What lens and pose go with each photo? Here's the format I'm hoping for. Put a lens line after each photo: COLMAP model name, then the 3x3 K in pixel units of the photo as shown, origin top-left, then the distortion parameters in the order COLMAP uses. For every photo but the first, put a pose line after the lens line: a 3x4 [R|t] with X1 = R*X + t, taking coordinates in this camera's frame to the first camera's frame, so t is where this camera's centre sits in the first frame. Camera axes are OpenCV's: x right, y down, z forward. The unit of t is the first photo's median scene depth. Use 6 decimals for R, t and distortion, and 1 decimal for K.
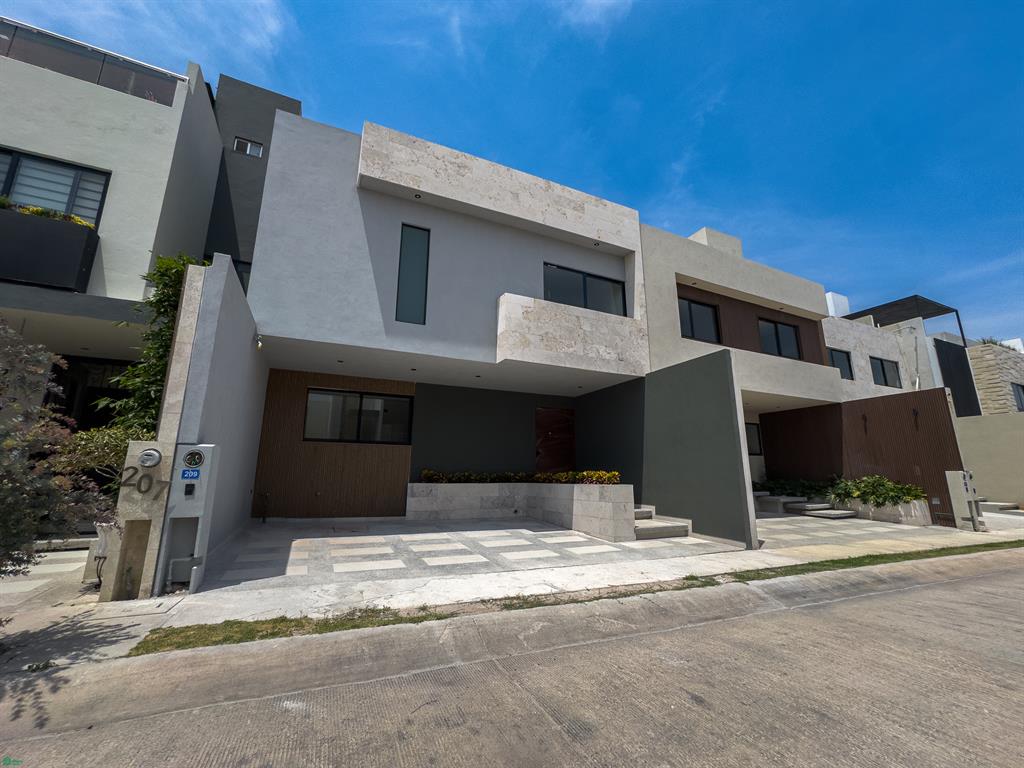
lens RADIAL K [[436.0, 0, 508.0], [0, 436.0, 386.0], [0, 0, 1]] dist [-0.040061, 0.018754]
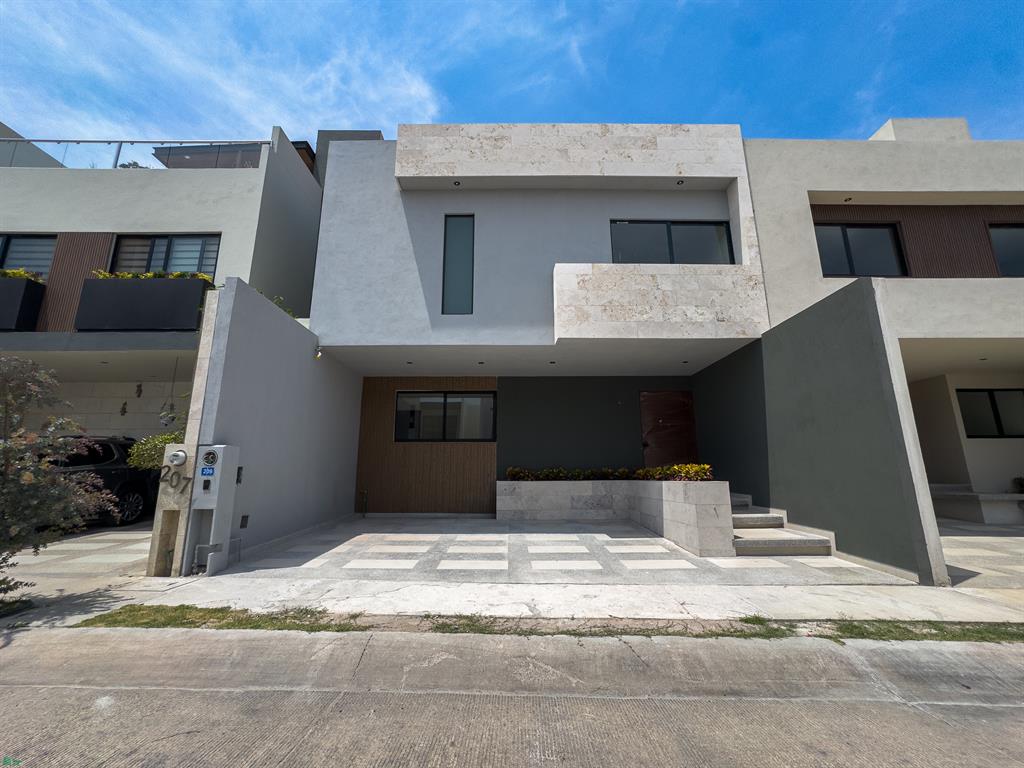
lens RADIAL K [[436.0, 0, 508.0], [0, 436.0, 386.0], [0, 0, 1]] dist [-0.040061, 0.018754]
pose [[0.903744, -0.092864, -0.417878, 0.273534], [0.093399, 0.995443, -0.019220, 0.043325], [0.417759, -0.021659, 0.908300, 0.171548]]
